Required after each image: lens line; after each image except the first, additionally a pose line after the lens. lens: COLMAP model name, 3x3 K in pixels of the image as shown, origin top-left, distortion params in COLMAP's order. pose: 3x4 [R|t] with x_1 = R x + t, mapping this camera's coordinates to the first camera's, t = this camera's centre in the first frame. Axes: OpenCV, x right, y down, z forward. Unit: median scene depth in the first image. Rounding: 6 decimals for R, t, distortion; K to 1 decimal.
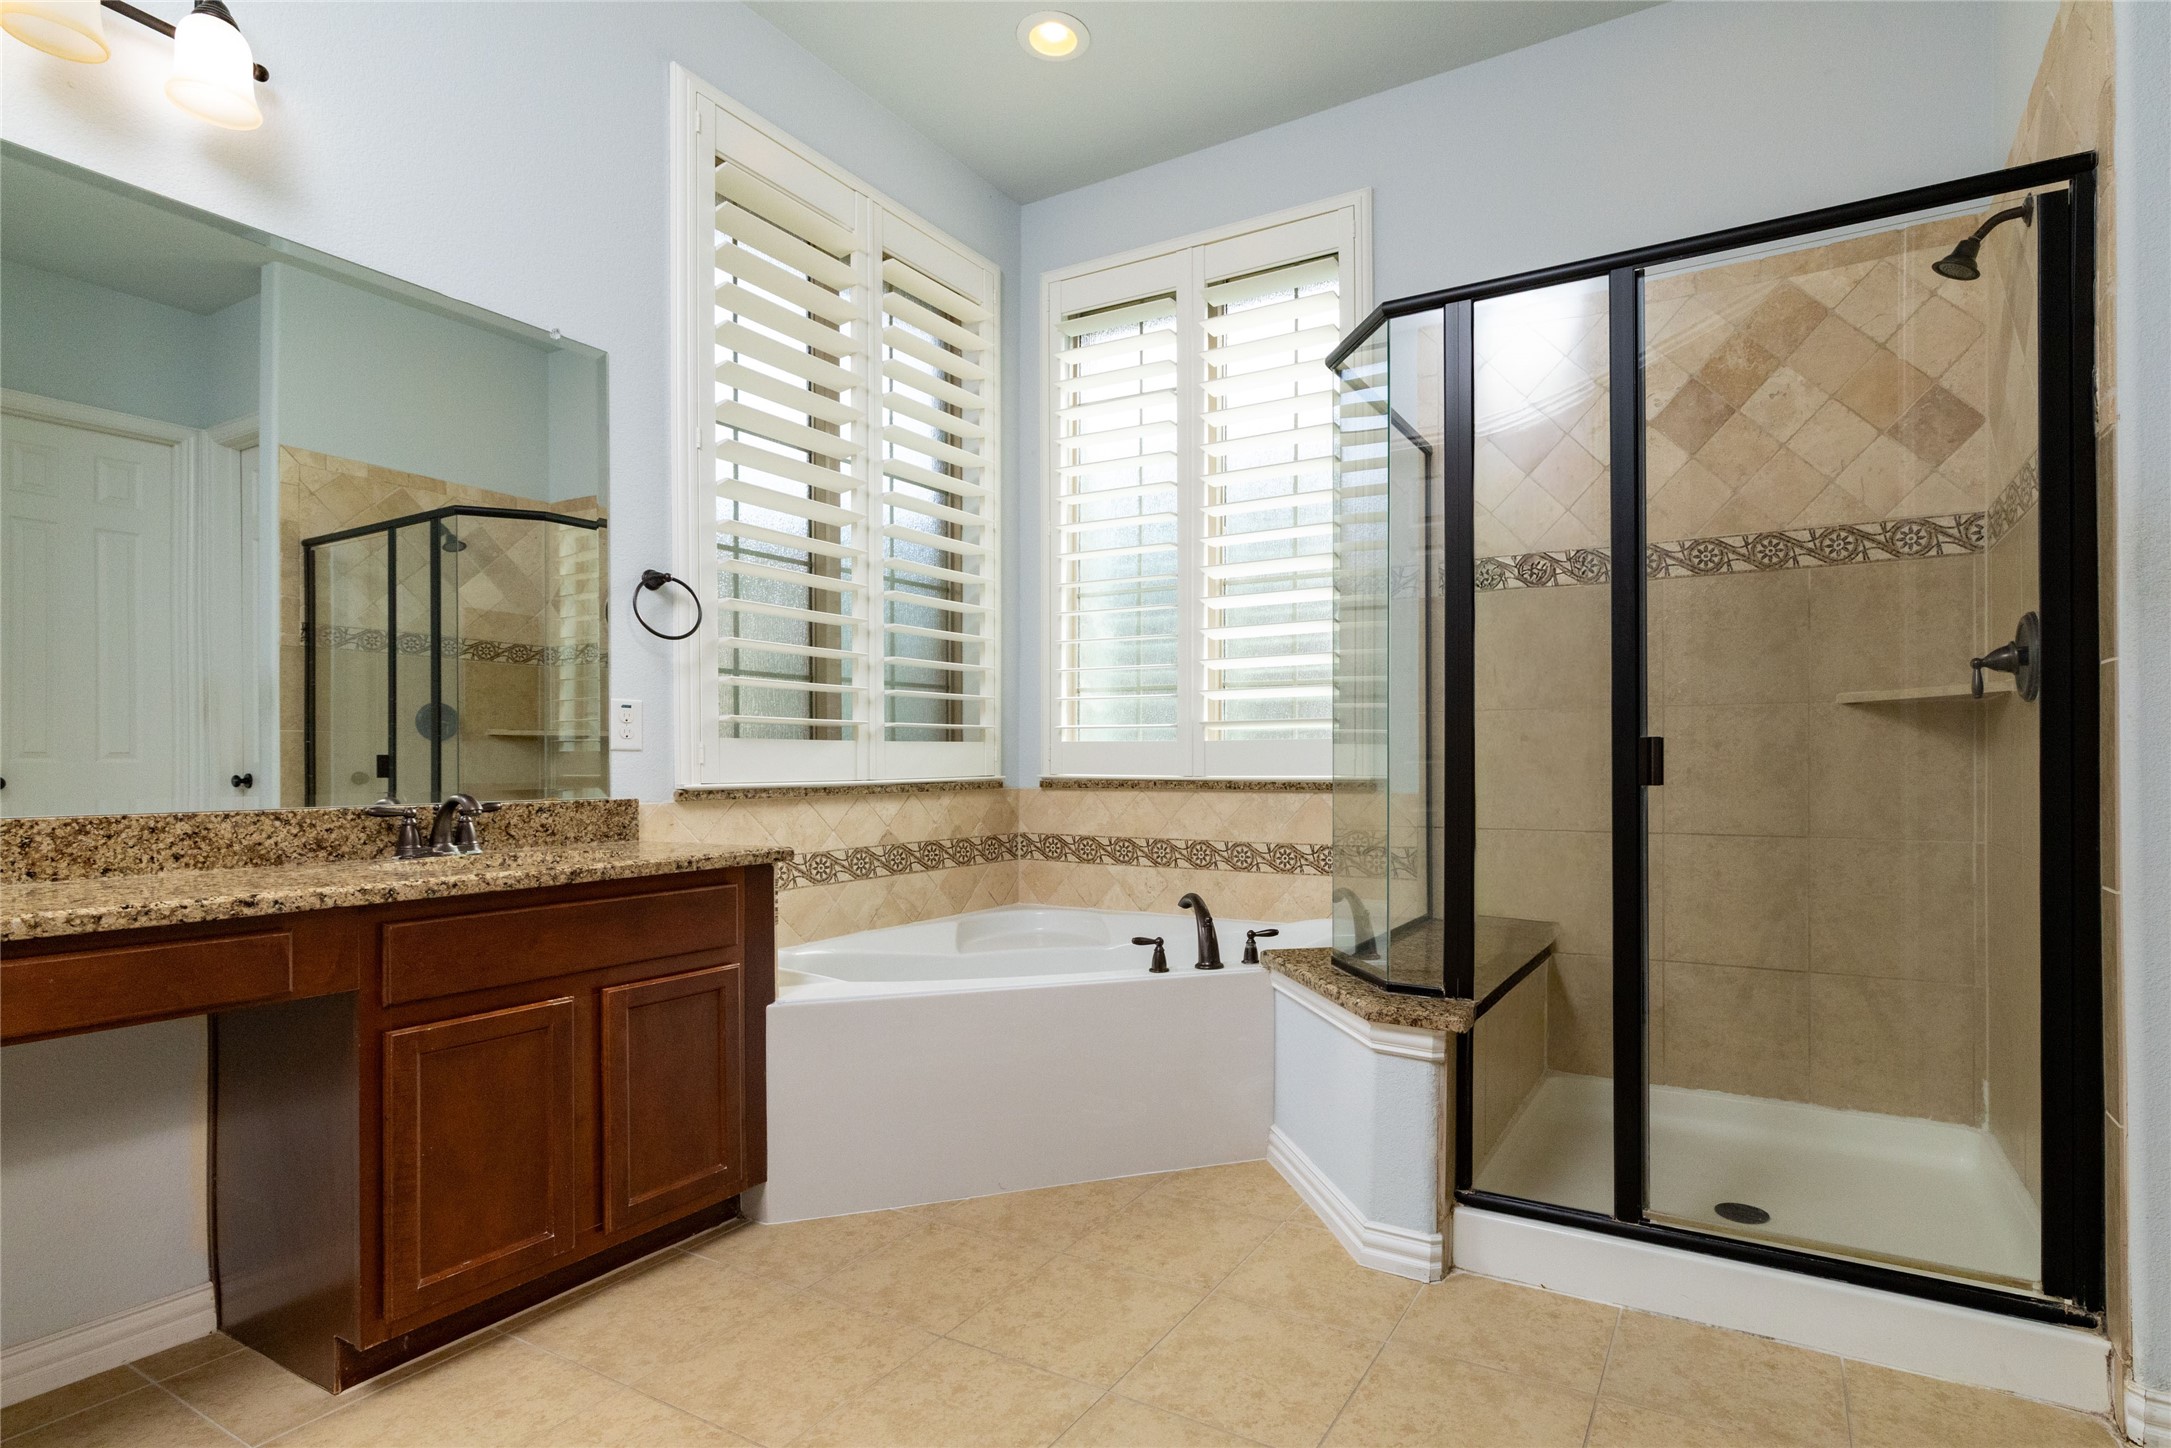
lens RADIAL K [[1075.3, 0, 1160.6], [0, 1075.3, 766.1], [0, 0, 1]] dist [-0.002127, 0.000215]
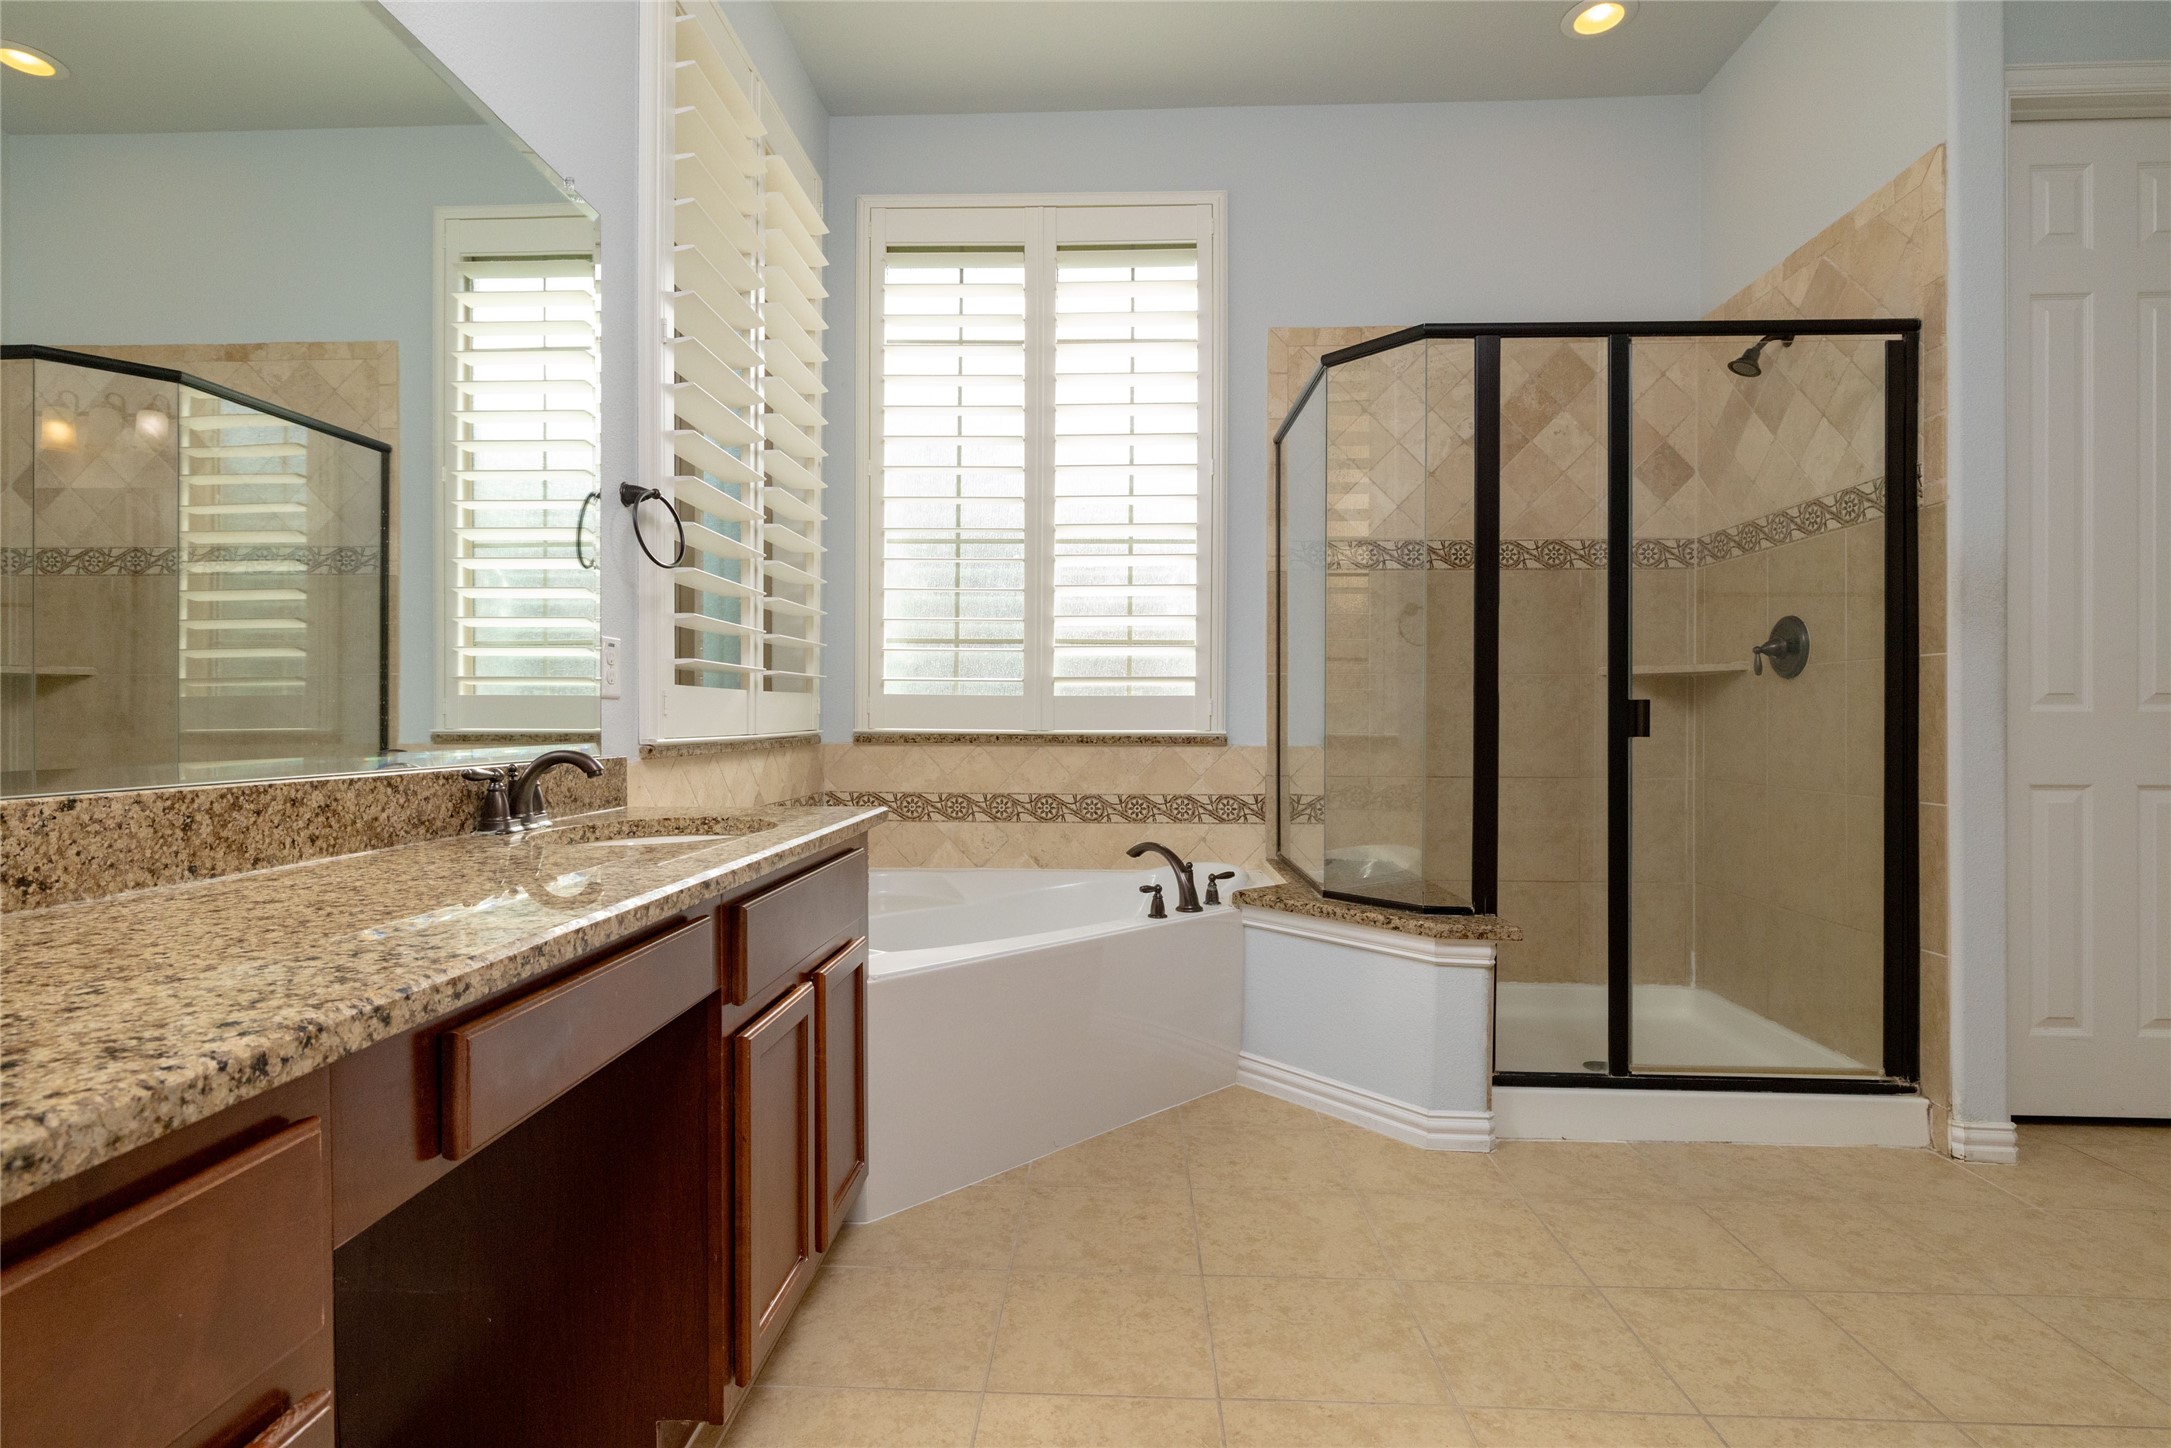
lens RADIAL K [[1103.2, 0, 1083.4], [0, 1103.2, 720.3], [0, 0, 1]] dist [-0.002408, -0.000416]
pose [[0.897369, 0.004868, 0.441255, -0.573440], [-0.004227, 0.999988, -0.002435, 0.003229], [-0.441261, 0.000320, 0.897379, 0.078395]]
